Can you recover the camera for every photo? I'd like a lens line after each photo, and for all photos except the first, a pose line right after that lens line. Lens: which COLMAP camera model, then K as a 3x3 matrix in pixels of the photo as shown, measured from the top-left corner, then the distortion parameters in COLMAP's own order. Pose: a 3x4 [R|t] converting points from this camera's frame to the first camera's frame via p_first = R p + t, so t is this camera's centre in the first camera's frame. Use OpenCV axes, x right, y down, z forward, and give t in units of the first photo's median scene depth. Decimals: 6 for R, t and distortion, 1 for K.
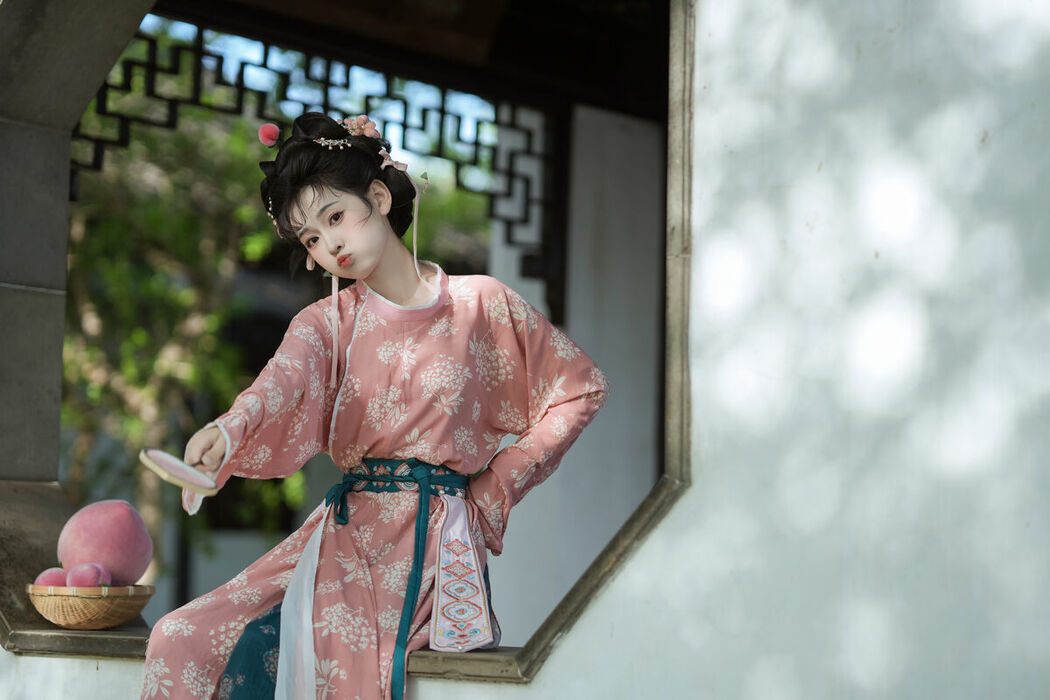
lens RADIAL K [[2450.1, 0, 525.0], [0, 2450.1, 350.0], [0, 0, 1]] dist [0.108464, -0.127614]
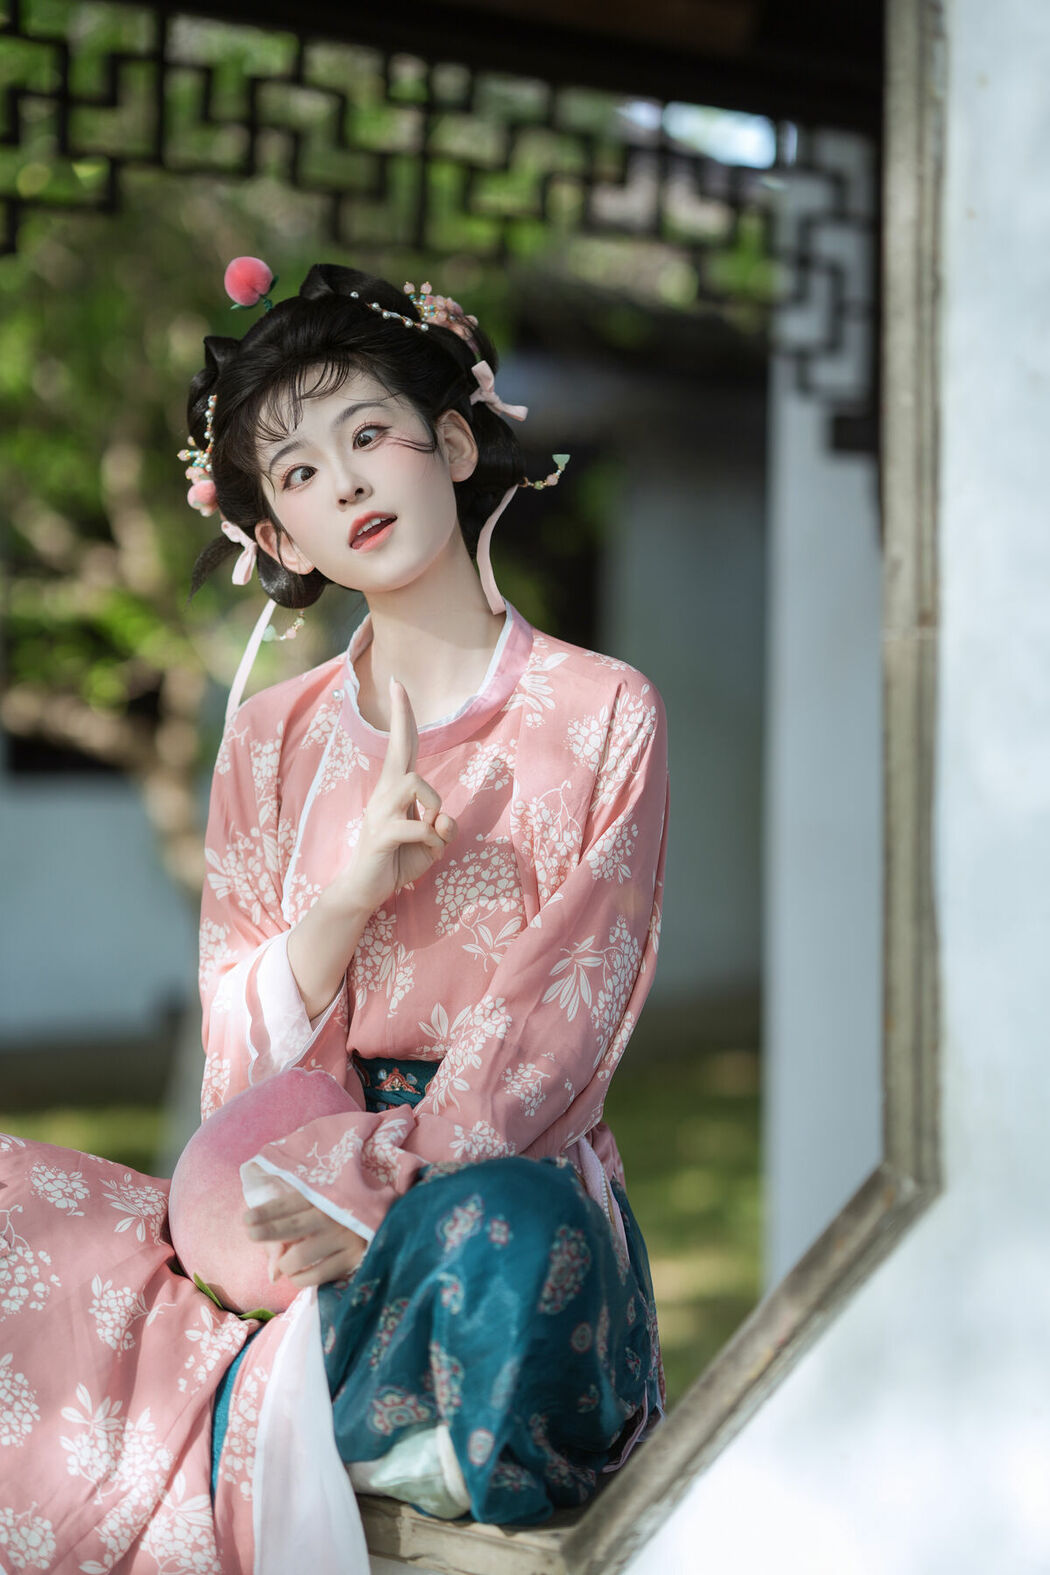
lens RADIAL K [[3675.2, 0, 525.0], [0, 3675.2, 787.5], [0, 0, 1]] dist [0.108464, -0.127614]
pose [[0.990542, -0.008912, -0.136920, 0.063649], [0.022577, 0.994874, 0.098572, -0.057257], [0.135340, -0.100731, 0.985665, 0.294294]]
